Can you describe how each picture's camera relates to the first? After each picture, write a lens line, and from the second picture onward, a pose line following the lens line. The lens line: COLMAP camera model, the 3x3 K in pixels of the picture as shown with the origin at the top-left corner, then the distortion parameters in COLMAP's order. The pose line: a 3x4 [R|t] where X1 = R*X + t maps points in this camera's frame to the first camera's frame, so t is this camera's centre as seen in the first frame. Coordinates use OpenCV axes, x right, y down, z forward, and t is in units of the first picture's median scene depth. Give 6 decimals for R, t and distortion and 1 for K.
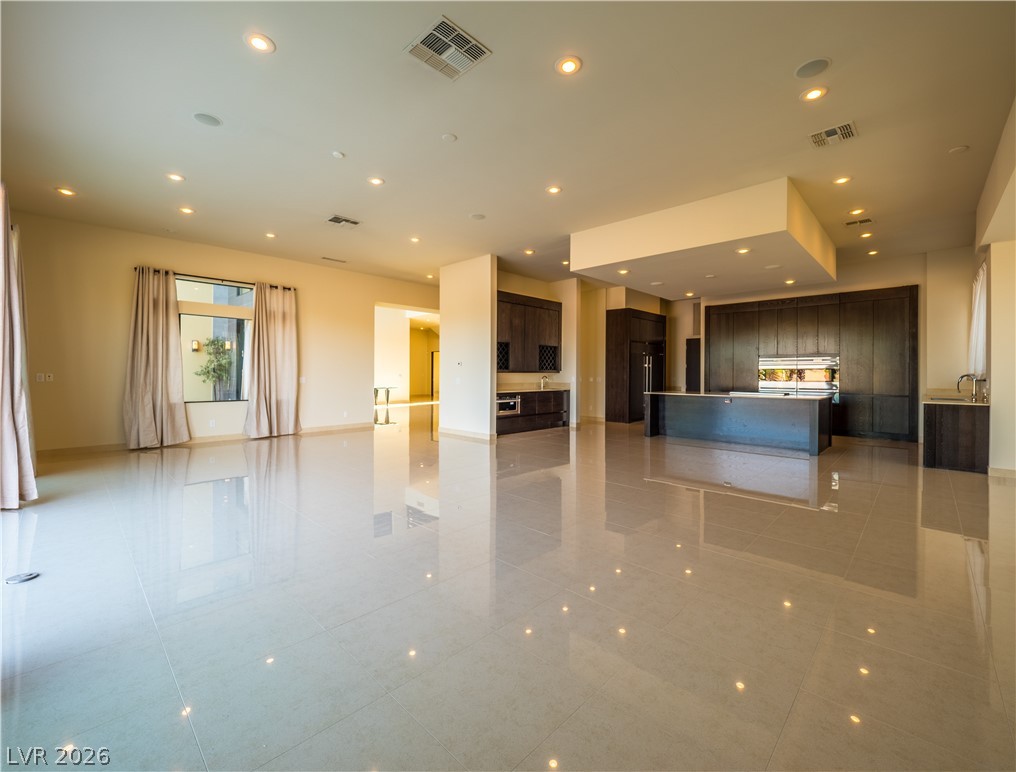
lens RADIAL K [[454.6, 0, 505.5], [0, 454.6, 382.3], [0, 0, 1]] dist [0.023368, -0.000086]
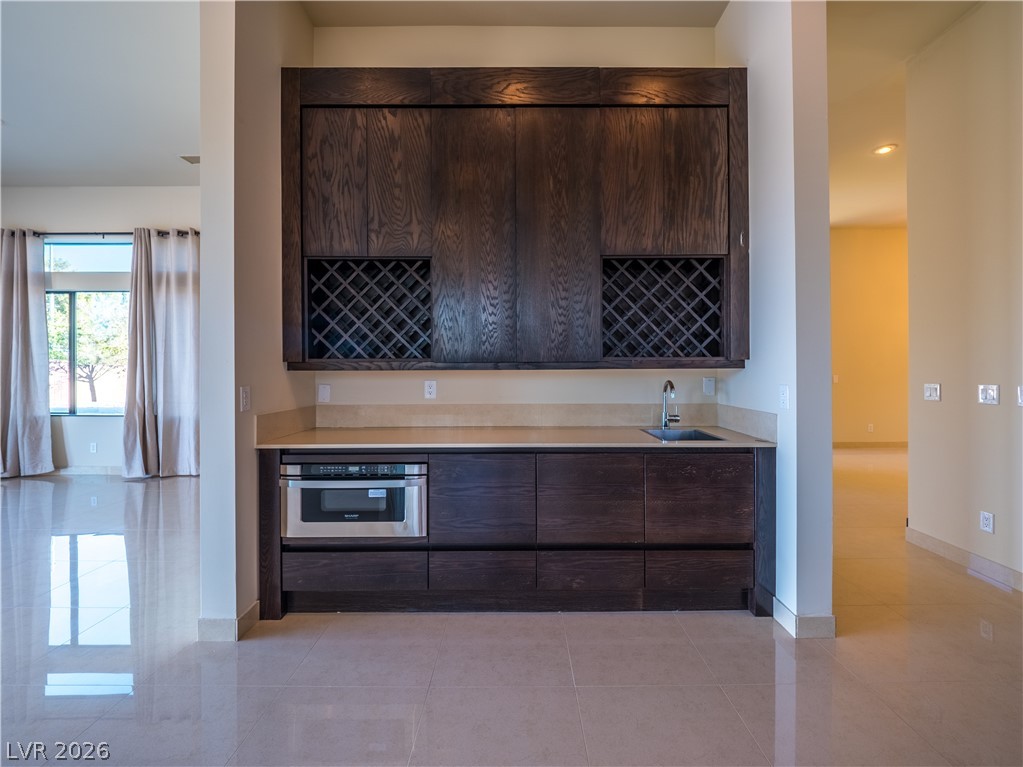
lens RADIAL K [[438.2, 0, 519.0], [0, 438.2, 369.7], [0, 0, 1]] dist [0.002828, -0.000895]
pose [[0.693789, -0.009281, -0.720119, 0.232467], [-0.009404, 0.999715, -0.021945, -0.015529], [0.720117, 0.021997, 0.693503, 0.870217]]
